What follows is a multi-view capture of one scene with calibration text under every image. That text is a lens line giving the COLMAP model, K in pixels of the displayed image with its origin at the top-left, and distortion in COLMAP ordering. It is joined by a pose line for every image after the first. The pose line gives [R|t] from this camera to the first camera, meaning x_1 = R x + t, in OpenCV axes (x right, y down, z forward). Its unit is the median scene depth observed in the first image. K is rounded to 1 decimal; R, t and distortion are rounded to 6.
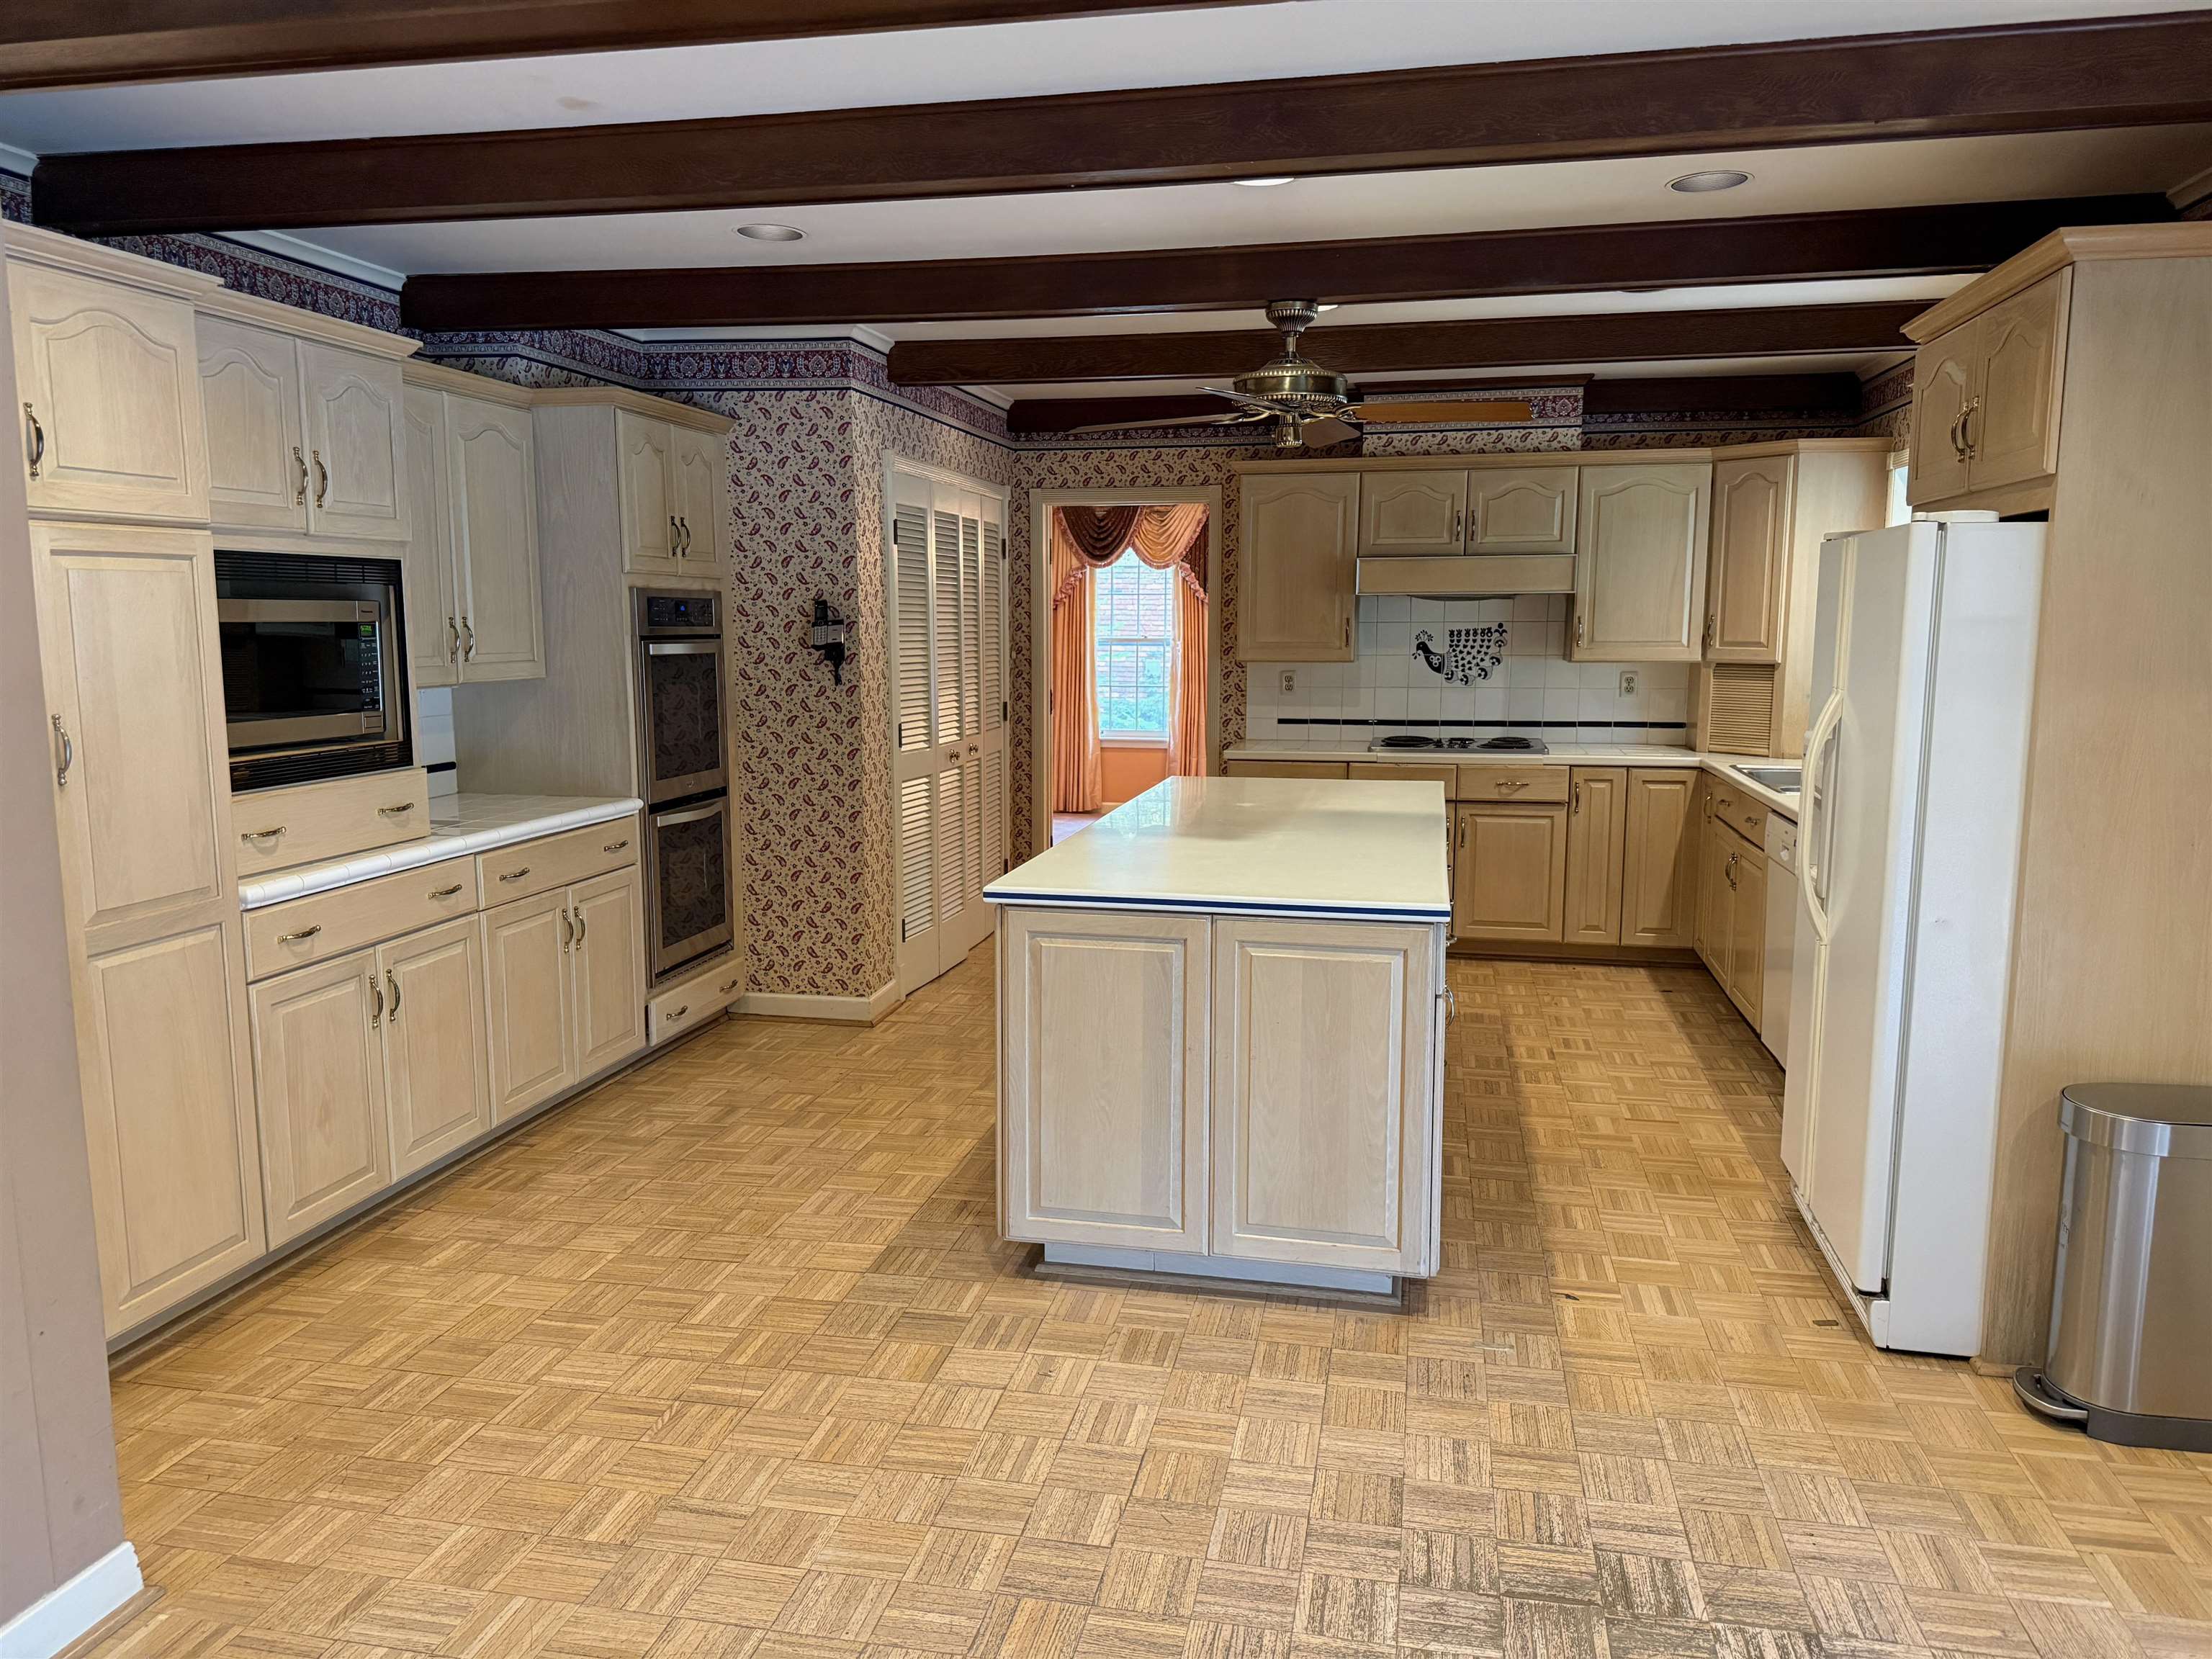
lens RADIAL K [[1560.3, 0, 1107.4], [0, 1560.3, 833.3], [0, 0, 1]] dist [0.020736, -0.028577]
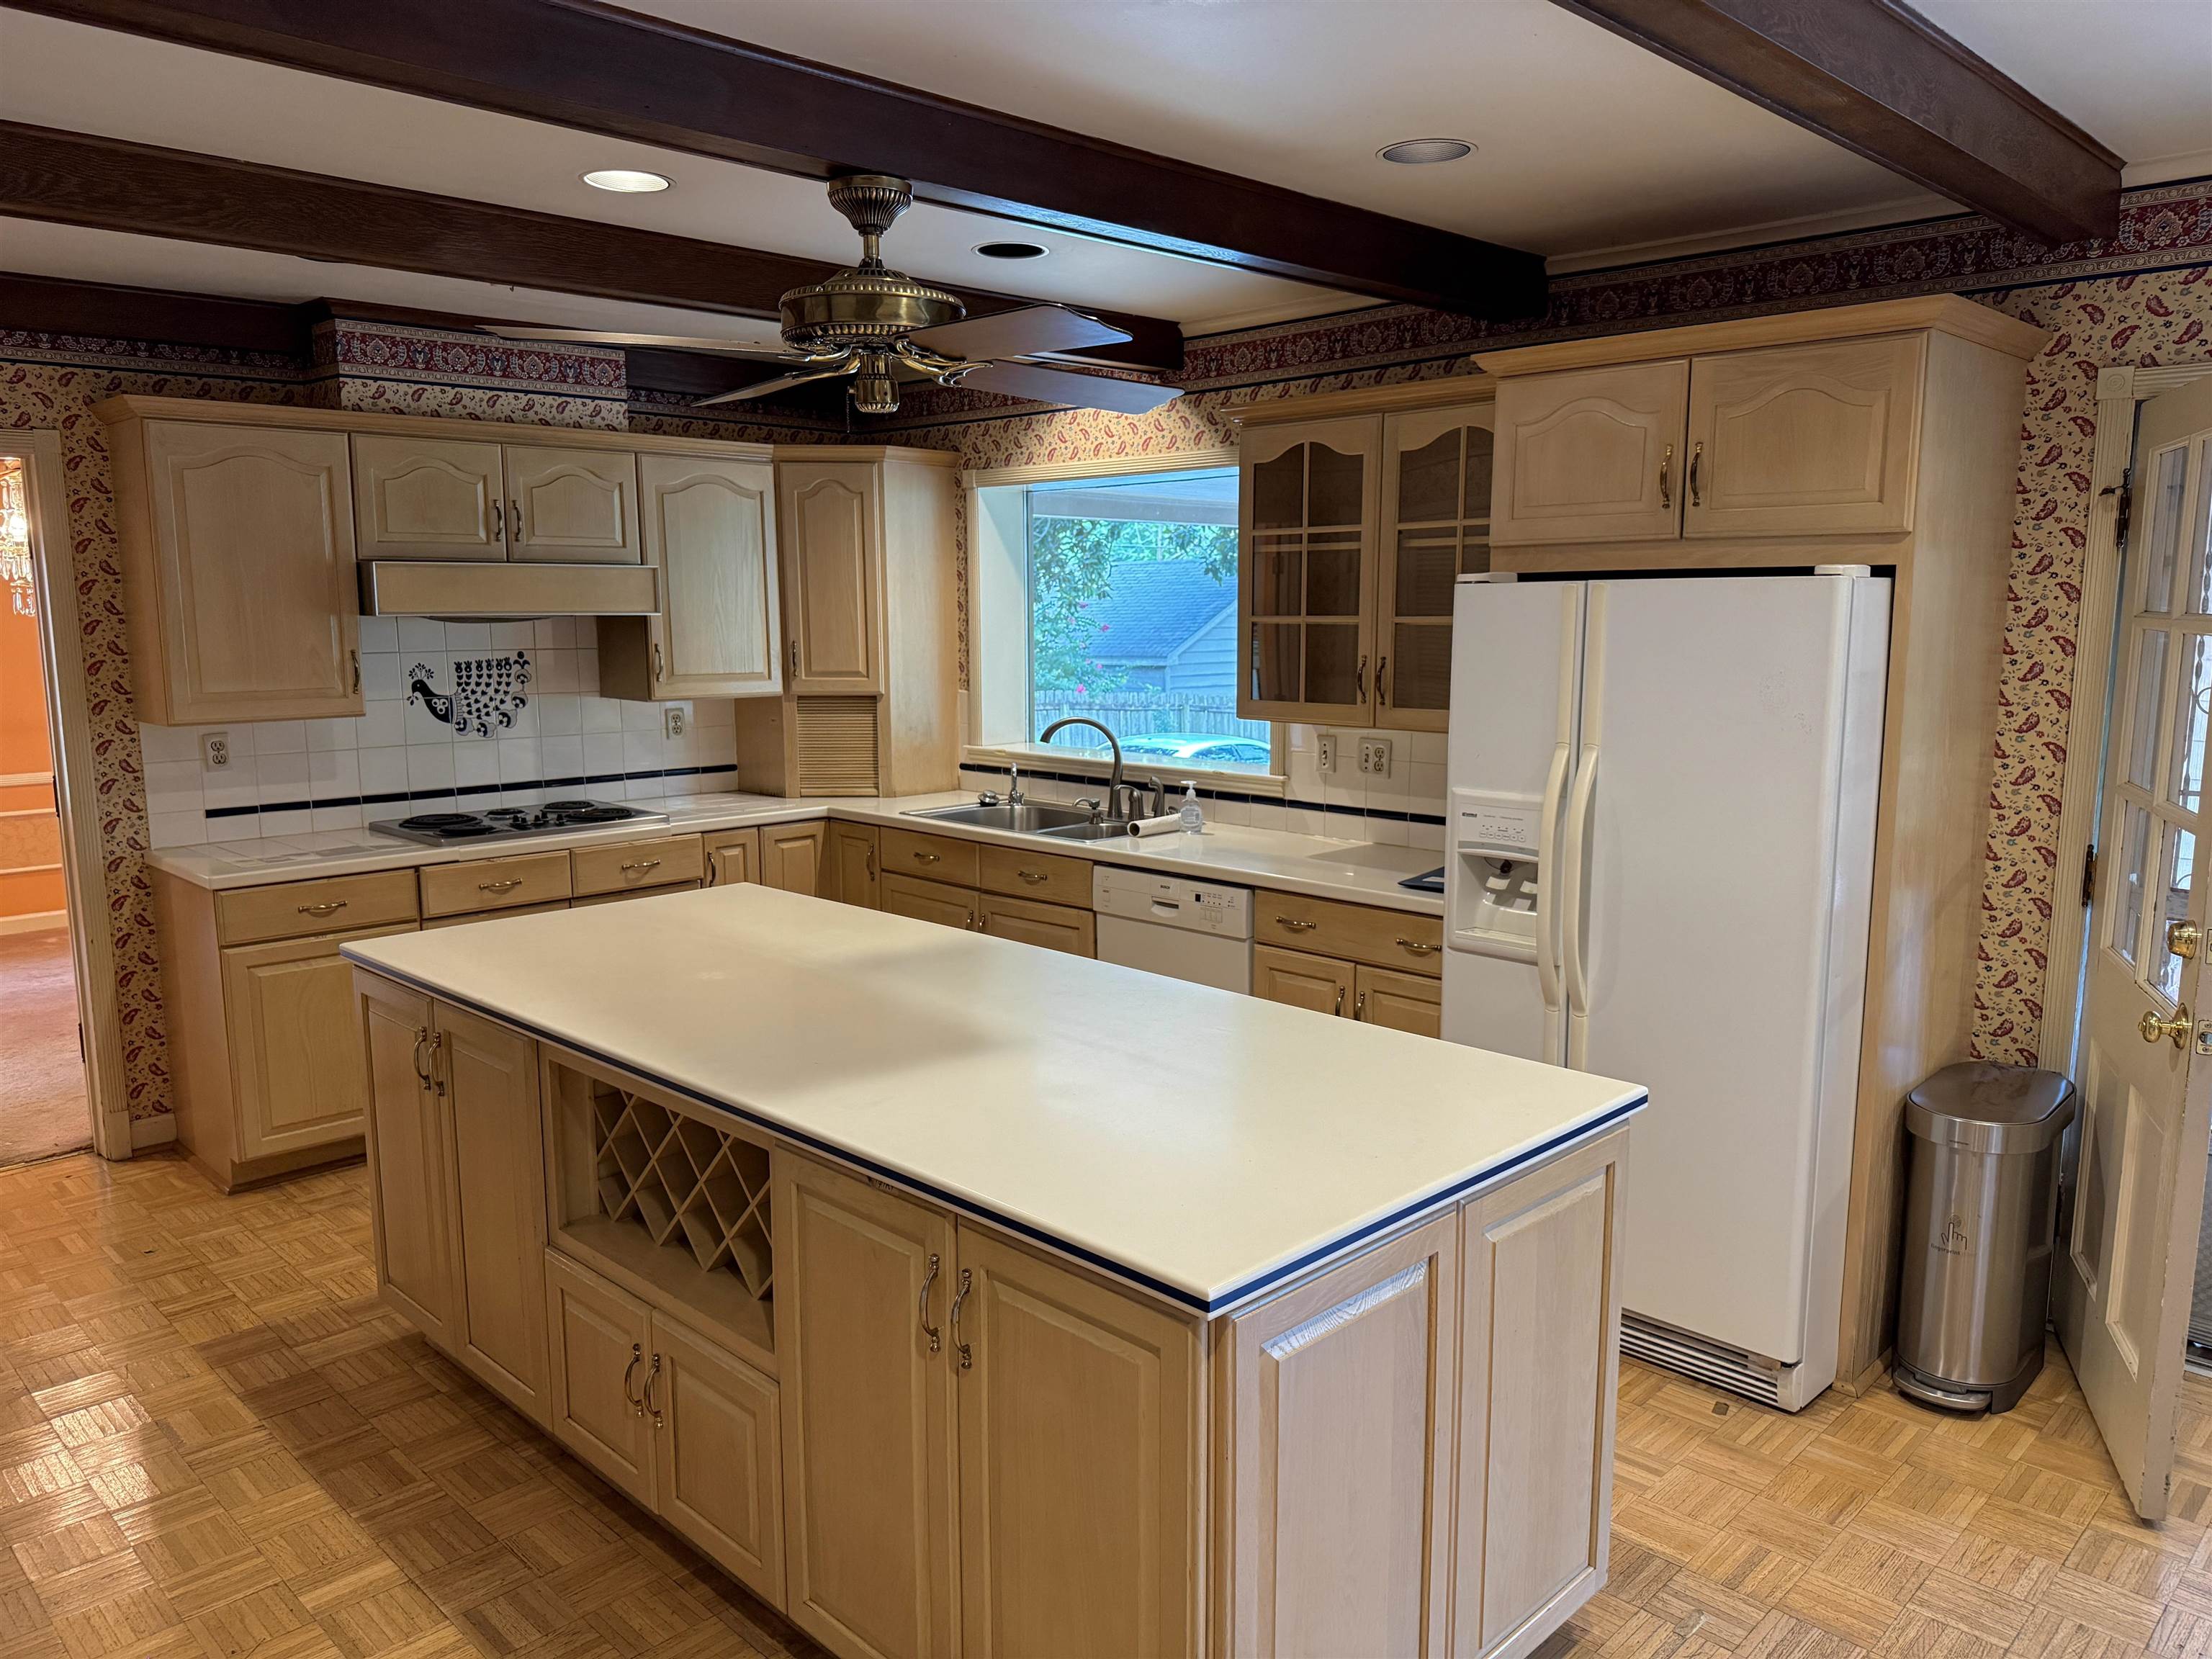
lens RADIAL K [[1560.3, 0, 1112.7], [0, 1560.3, 836.6], [0, 0, 1]] dist [0.020736, -0.028577]
pose [[0.539085, -0.123332, 0.833172, -0.243510], [0.114664, 0.990758, 0.072469, -0.072088], [-0.834410, 0.056468, 0.548245, 0.374618]]
